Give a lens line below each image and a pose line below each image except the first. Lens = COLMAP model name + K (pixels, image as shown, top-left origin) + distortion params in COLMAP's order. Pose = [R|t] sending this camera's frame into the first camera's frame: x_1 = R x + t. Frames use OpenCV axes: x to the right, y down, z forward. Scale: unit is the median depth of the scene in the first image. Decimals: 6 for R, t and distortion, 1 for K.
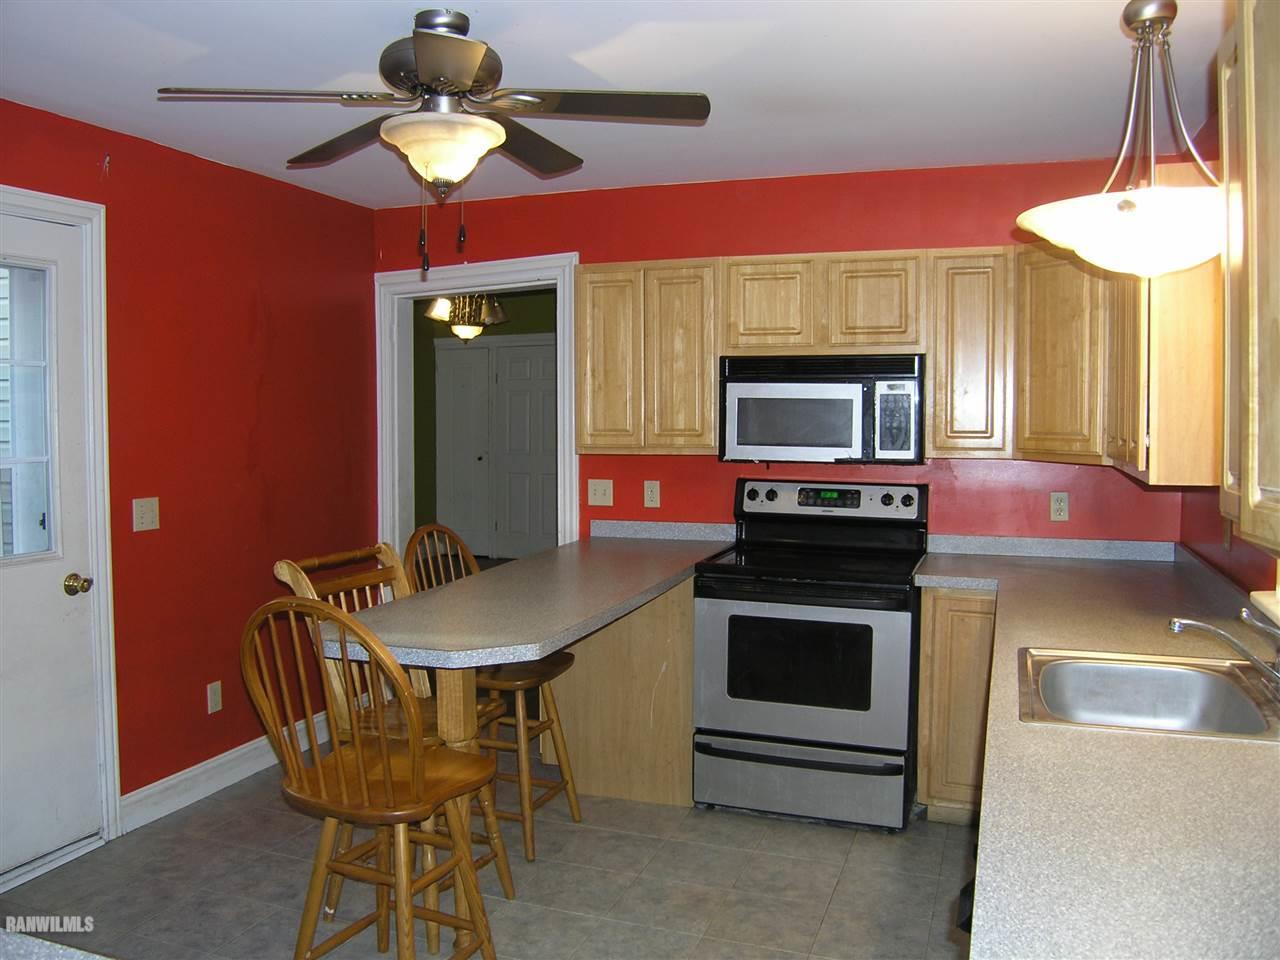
lens RADIAL K [[1049.1, 0, 630.1], [0, 1049.1, 455.1], [0, 0, 1]] dist [-0.102858, 0.042348]
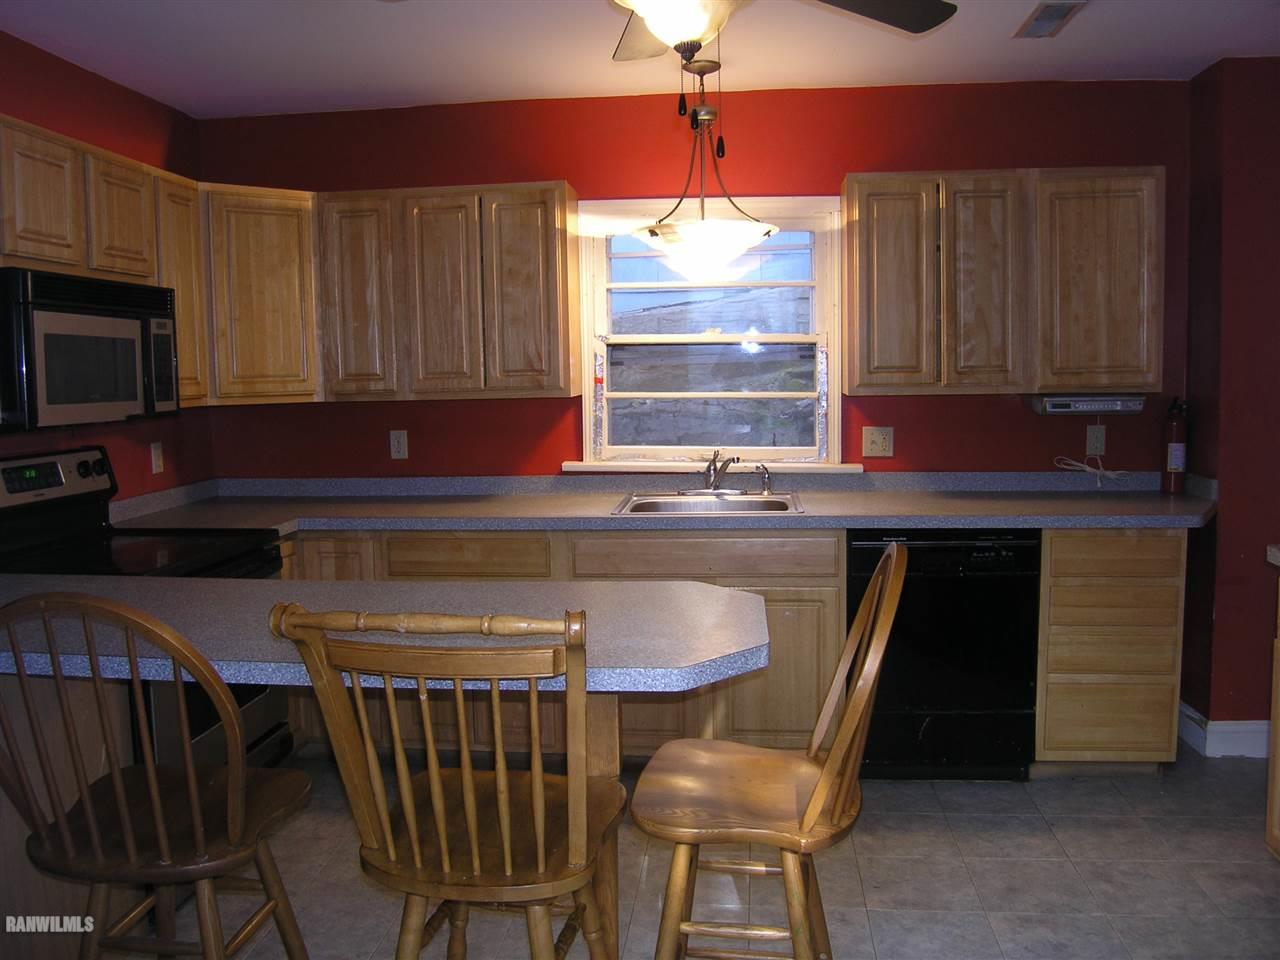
lens RADIAL K [[1049.1, 0, 630.1], [0, 1049.1, 455.1], [0, 0, 1]] dist [-0.102858, 0.042348]
pose [[-0.240572, -0.077208, 0.967556, -0.662008], [0.061666, 0.993602, 0.094619, -0.017359], [-0.968670, 0.082428, -0.234272, 0.858962]]
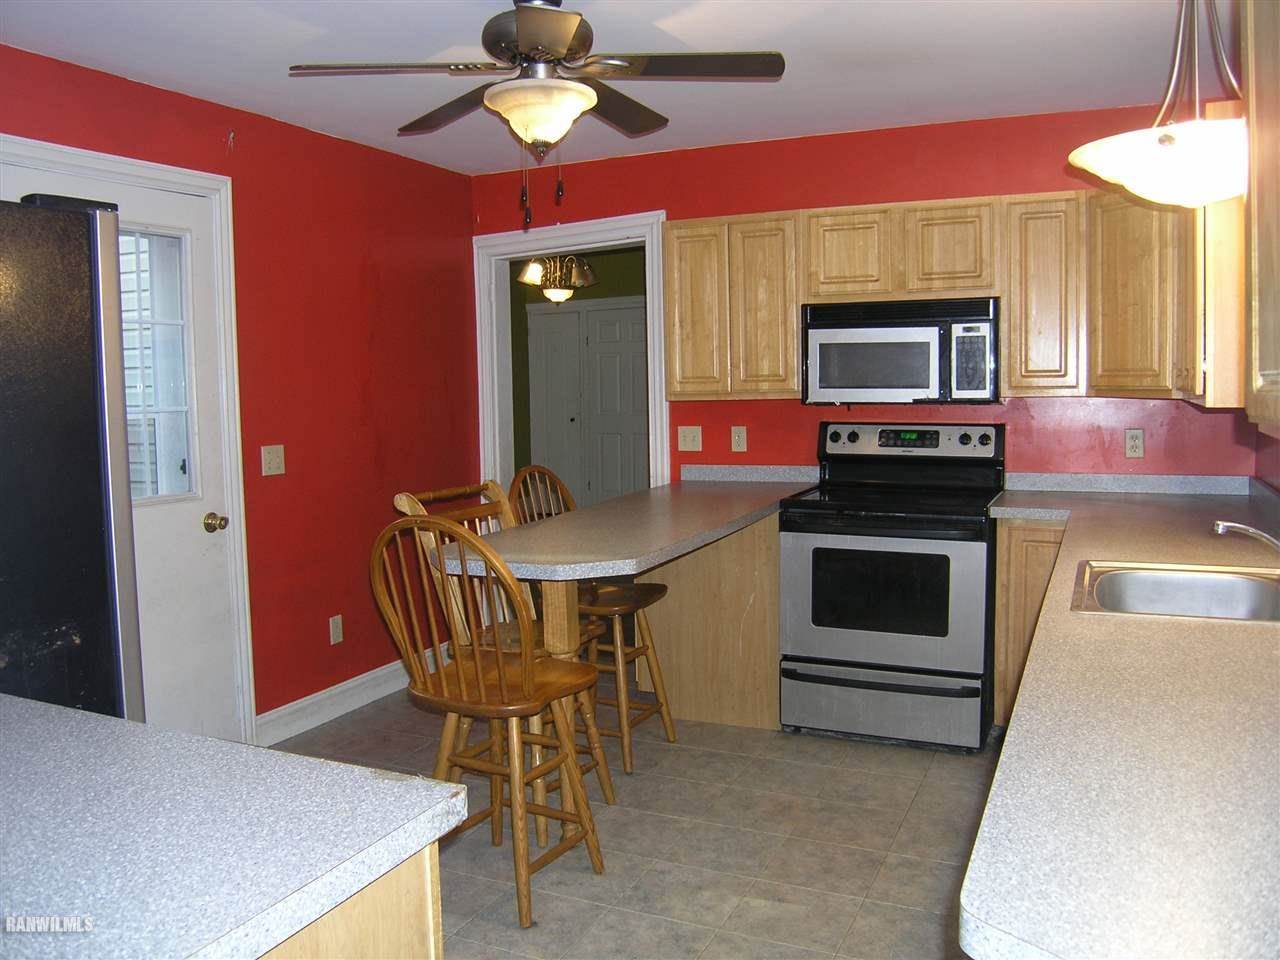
lens RADIAL K [[1049.1, 0, 630.1], [0, 1049.1, 455.1], [0, 0, 1]] dist [-0.102858, 0.042348]
pose [[0.996266, -0.012858, -0.085373, 0.002037], [0.015393, 0.999458, 0.029110, 0.025731], [0.084952, -0.030316, 0.995924, -0.067247]]
